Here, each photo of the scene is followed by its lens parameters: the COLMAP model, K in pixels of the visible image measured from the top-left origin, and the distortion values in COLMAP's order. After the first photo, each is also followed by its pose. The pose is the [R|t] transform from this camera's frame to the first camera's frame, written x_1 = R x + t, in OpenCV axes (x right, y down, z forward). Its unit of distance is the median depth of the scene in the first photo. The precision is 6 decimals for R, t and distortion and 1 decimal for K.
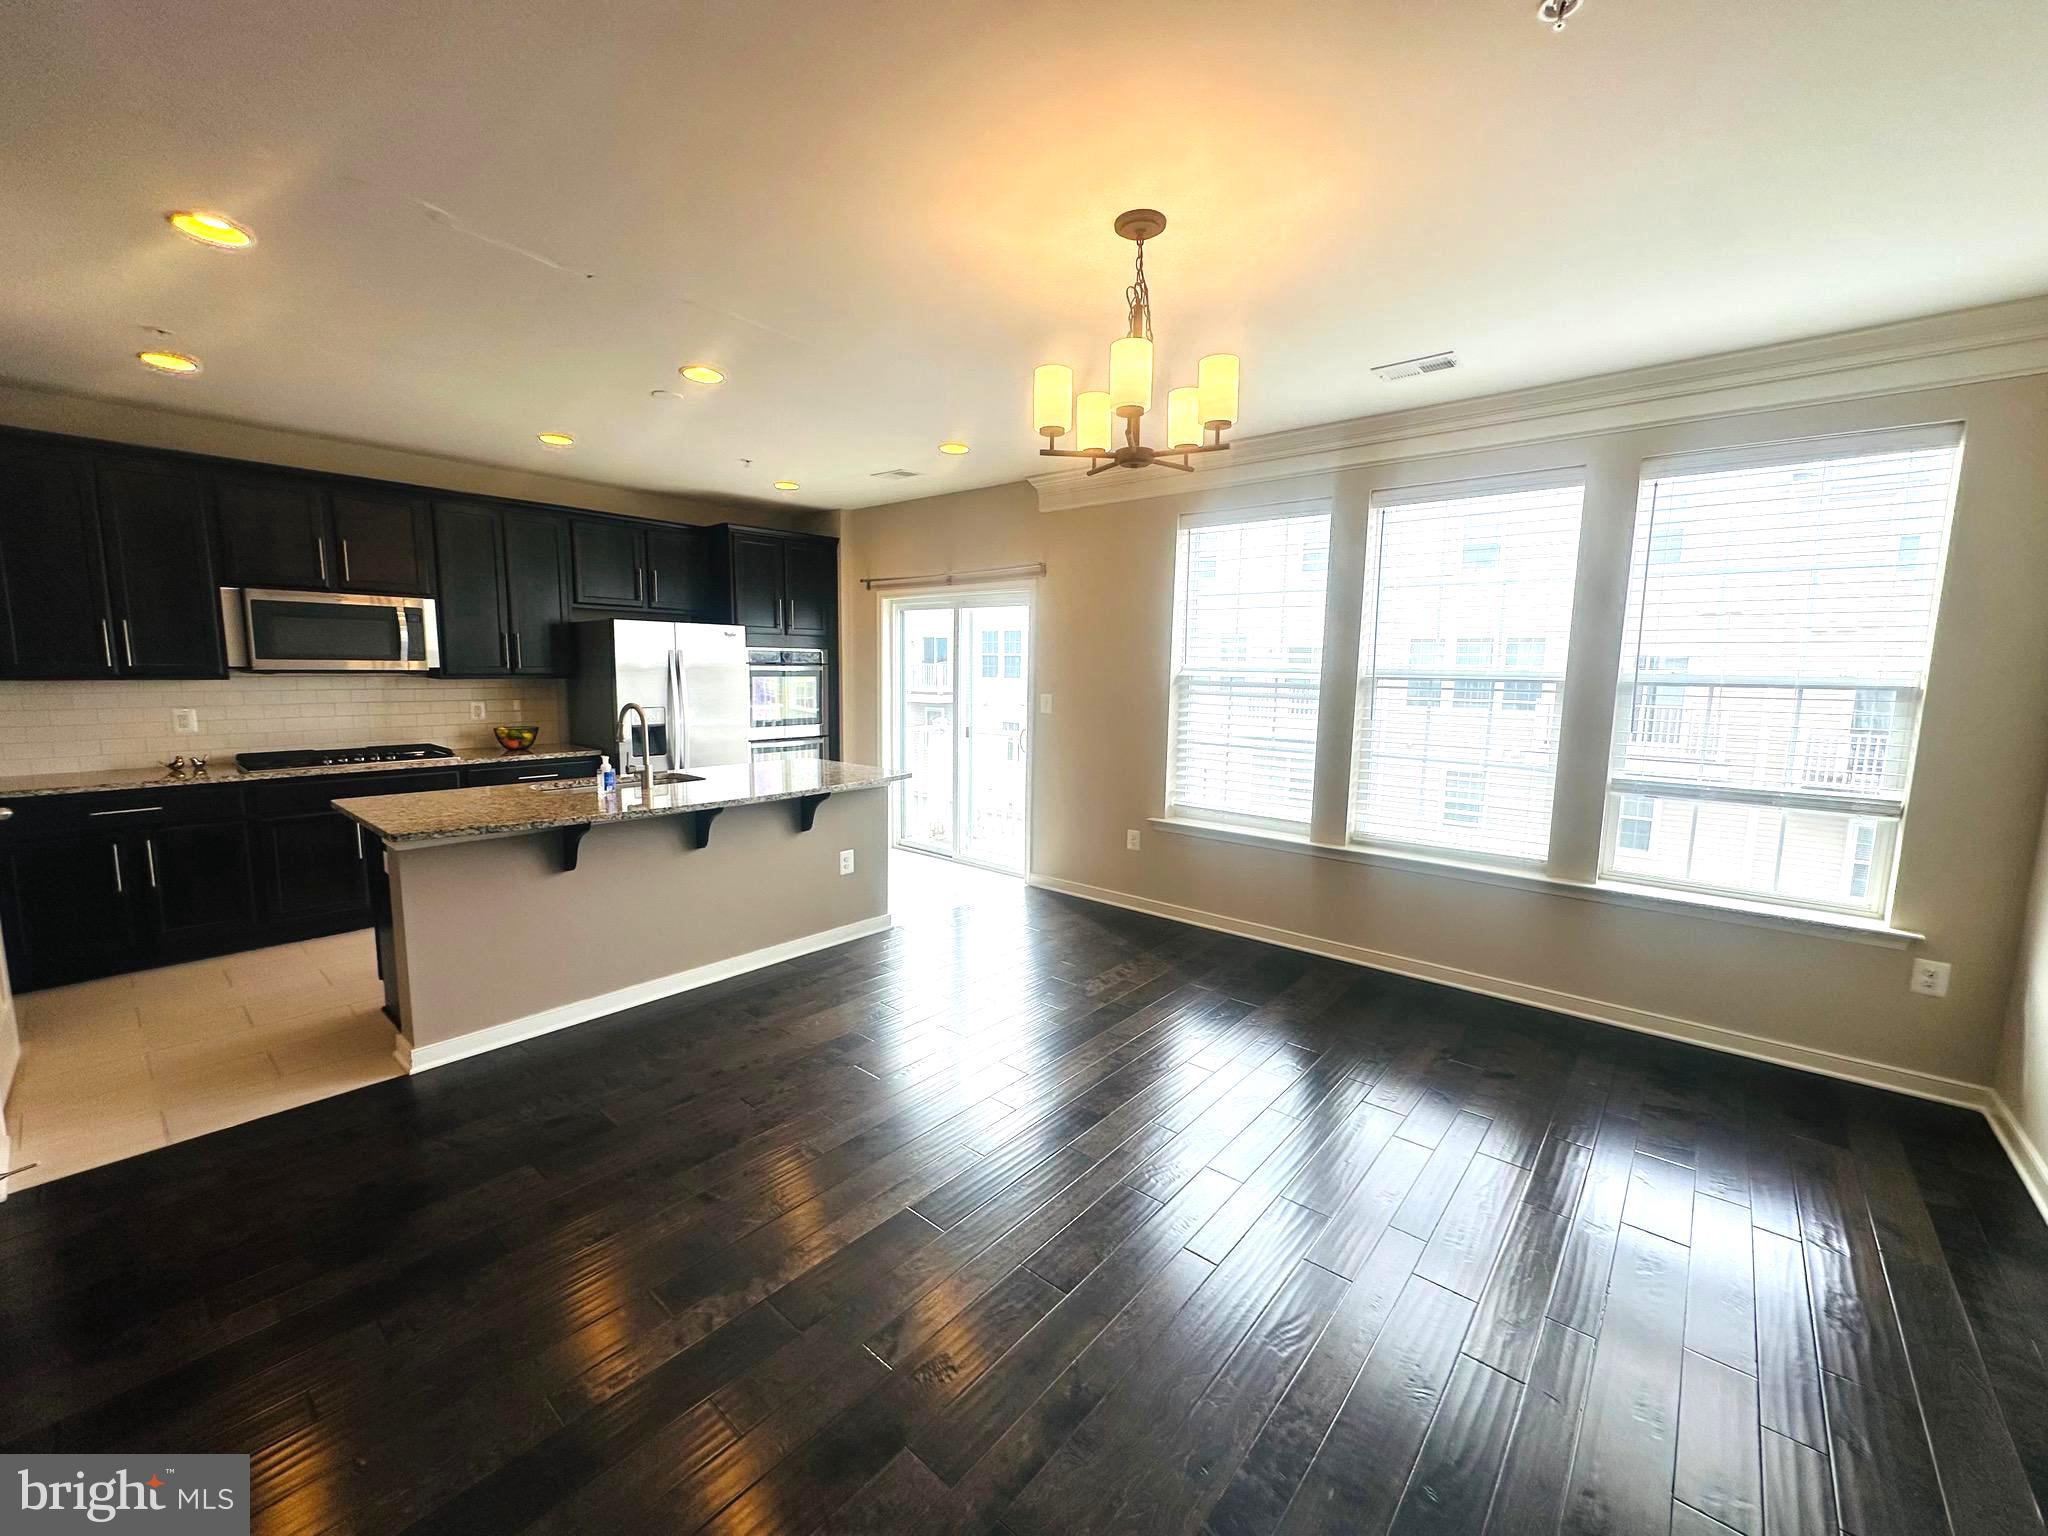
lens RADIAL K [[818.4, 0, 1022.1], [0, 818.4, 767.5], [0, 0, 1]] dist [-0.001762, -0.000432]
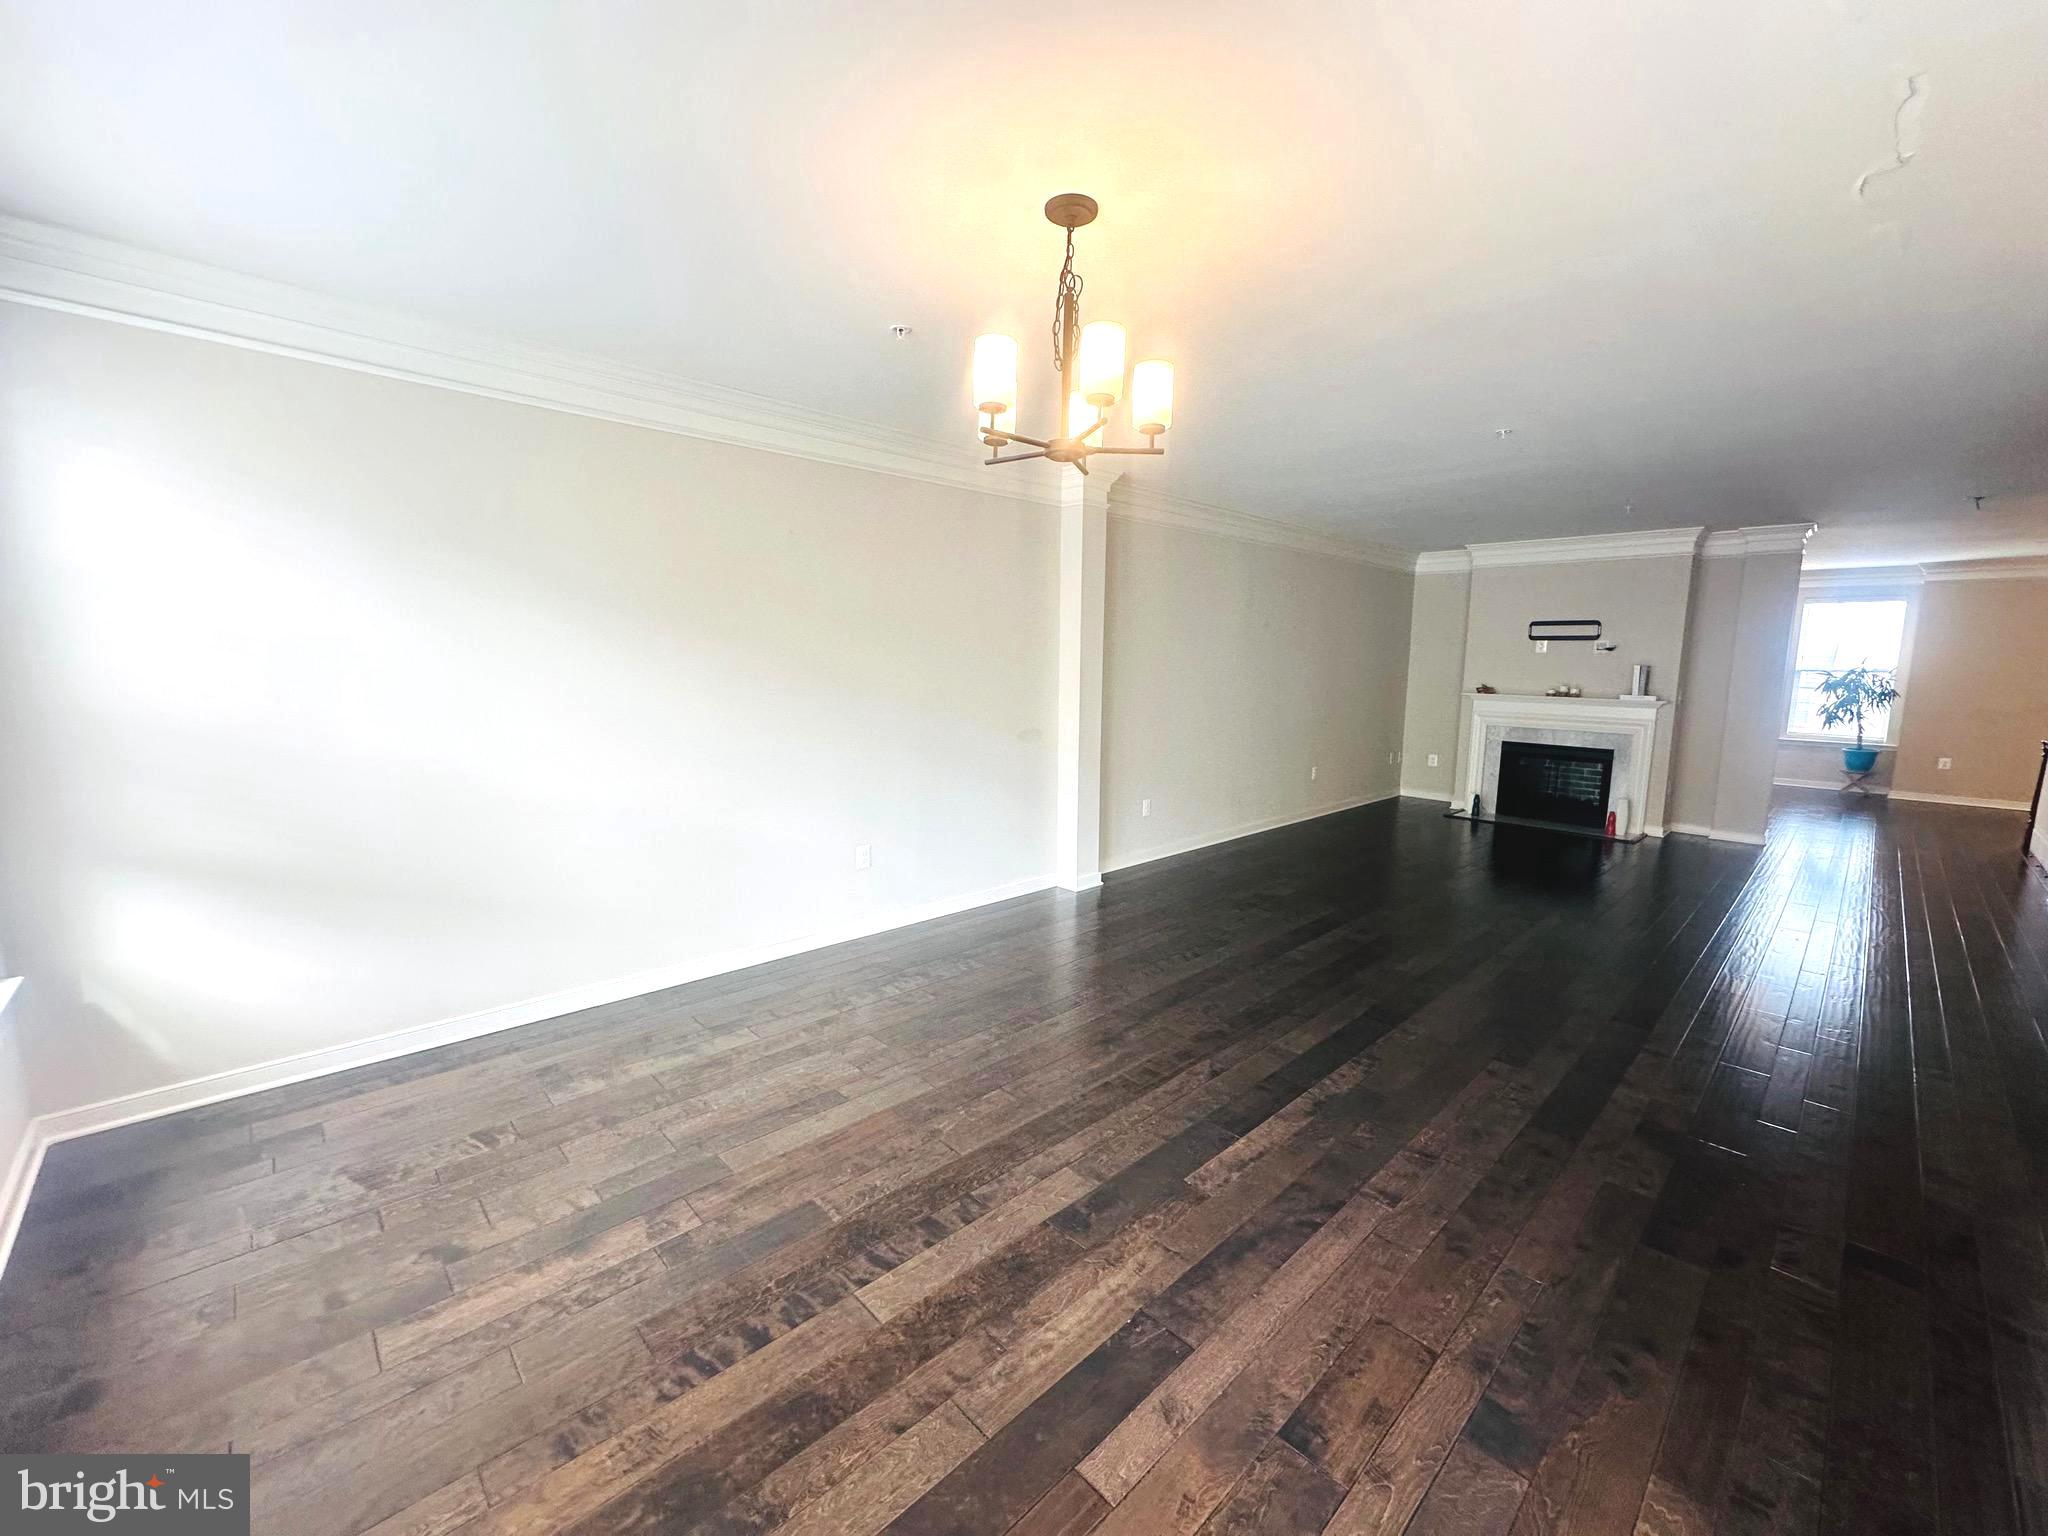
lens RADIAL K [[818.4, 0, 1016.6], [0, 818.4, 769.9], [0, 0, 1]] dist [-0.001762, -0.000432]
pose [[-0.993877, -0.040849, 0.102664, 0.042437], [-0.013199, 0.966390, 0.256740, -0.138566], [-0.109701, 0.253813, -0.961012, 1.061400]]
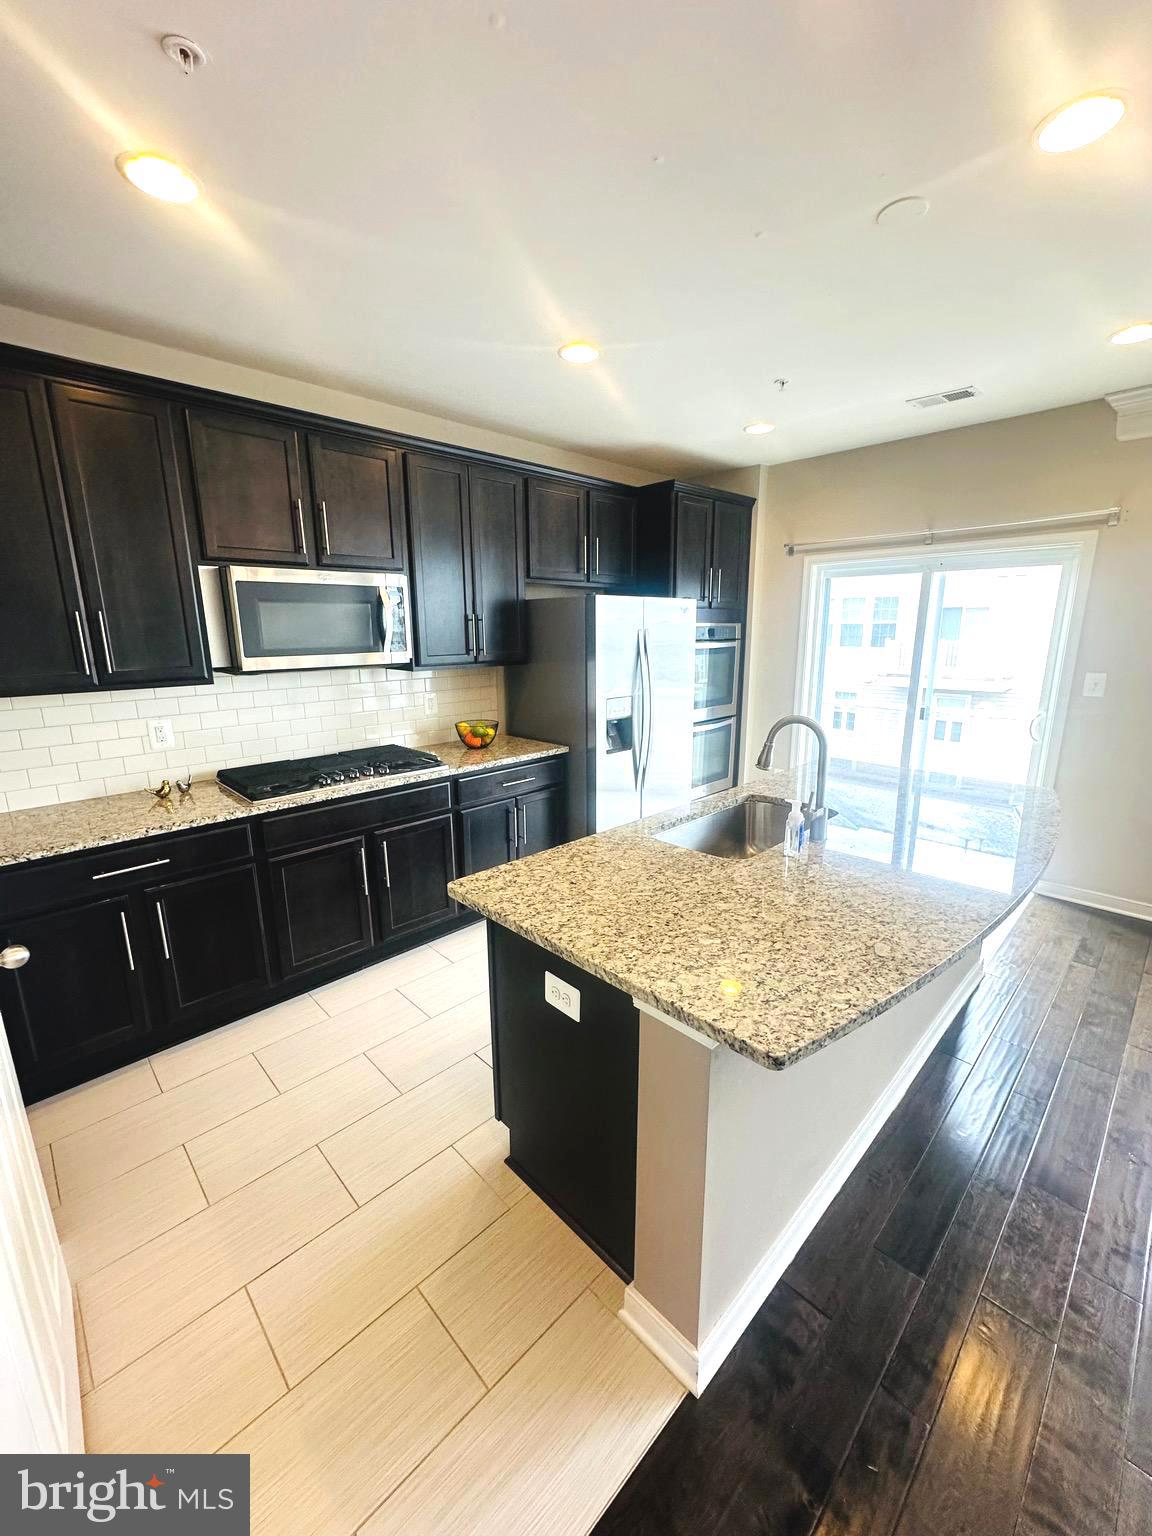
lens RADIAL K [[613.8, 0, 579.2], [0, 613.8, 767.1], [0, 0, 1]] dist [-0.001762, -0.000432]
pose [[0.995999, -0.003651, -0.089292, -0.543228], [0.012516, 0.995016, 0.098926, -0.079036], [0.088486, -0.099648, 0.991080, 0.413966]]
